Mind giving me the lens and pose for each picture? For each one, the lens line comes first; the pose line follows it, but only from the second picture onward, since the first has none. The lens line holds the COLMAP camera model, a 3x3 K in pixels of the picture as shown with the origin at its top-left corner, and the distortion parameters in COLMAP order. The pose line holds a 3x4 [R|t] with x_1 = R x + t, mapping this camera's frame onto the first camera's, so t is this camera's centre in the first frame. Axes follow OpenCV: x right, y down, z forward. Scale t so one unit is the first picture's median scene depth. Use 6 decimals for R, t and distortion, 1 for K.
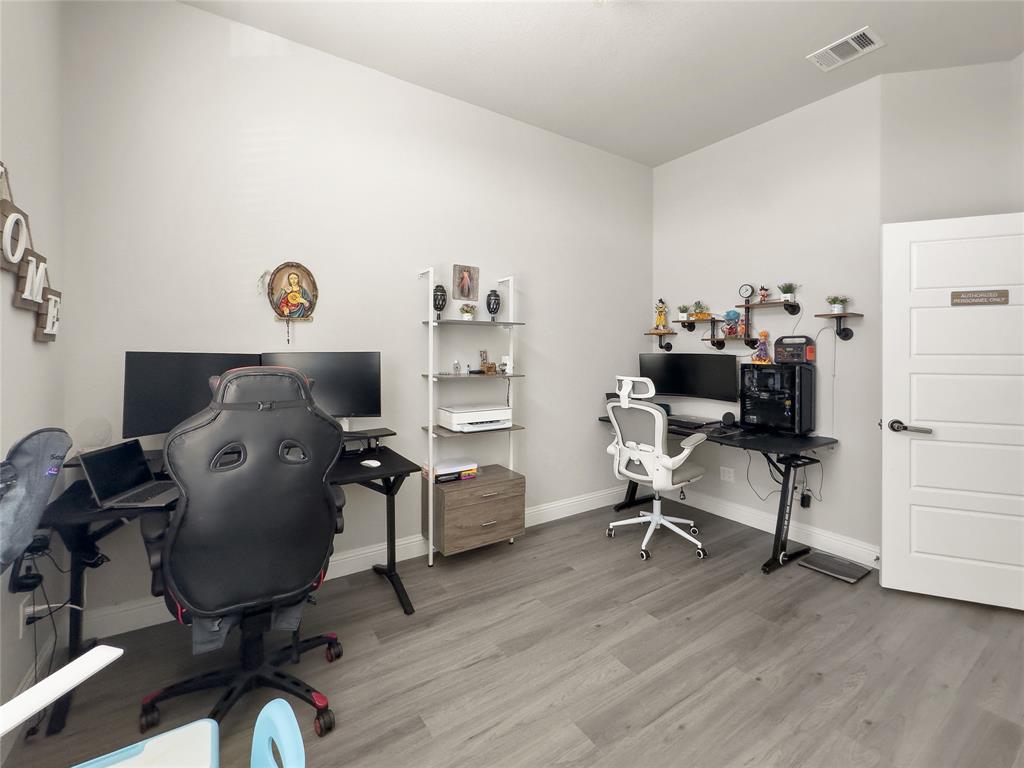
lens RADIAL K [[438.8, 0, 517.8], [0, 438.8, 356.8], [0, 0, 1]] dist [0.000194, -0.009431]
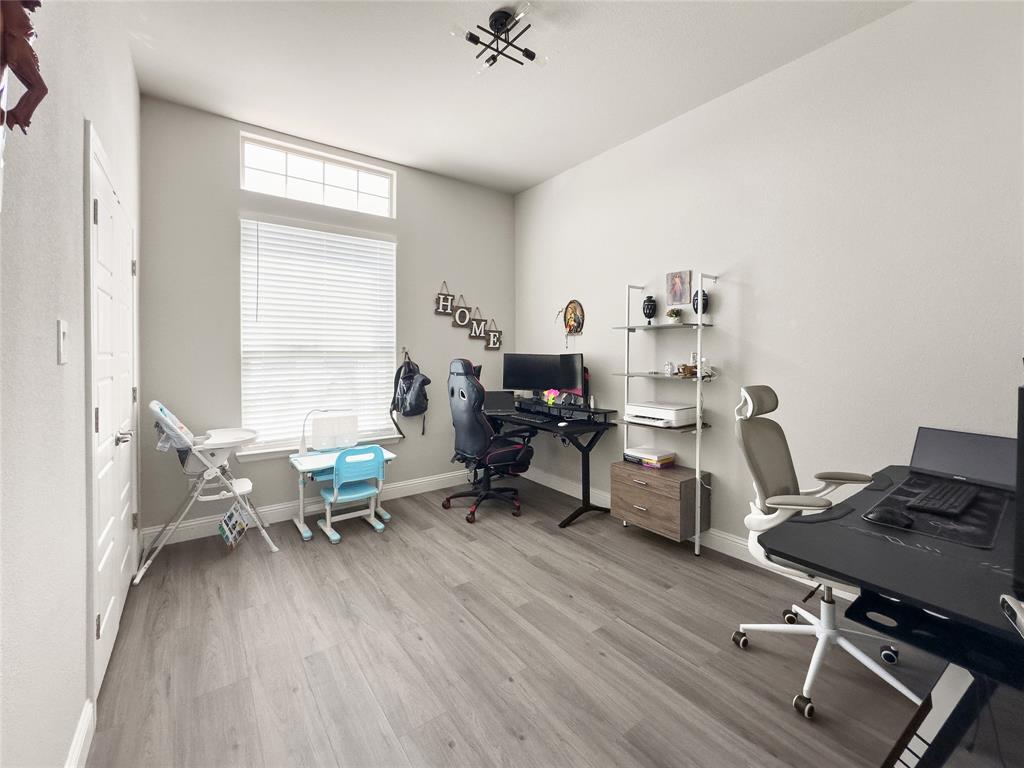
lens RADIAL K [[438.8, 0, 517.8], [0, 438.8, 356.8], [0, 0, 1]] dist [0.000194, -0.009431]
pose [[0.048596, 0.009480, -0.998774, 1.180525], [-0.005812, 0.999941, 0.009208, -0.013645], [0.998802, 0.005357, 0.048649, 0.728606]]
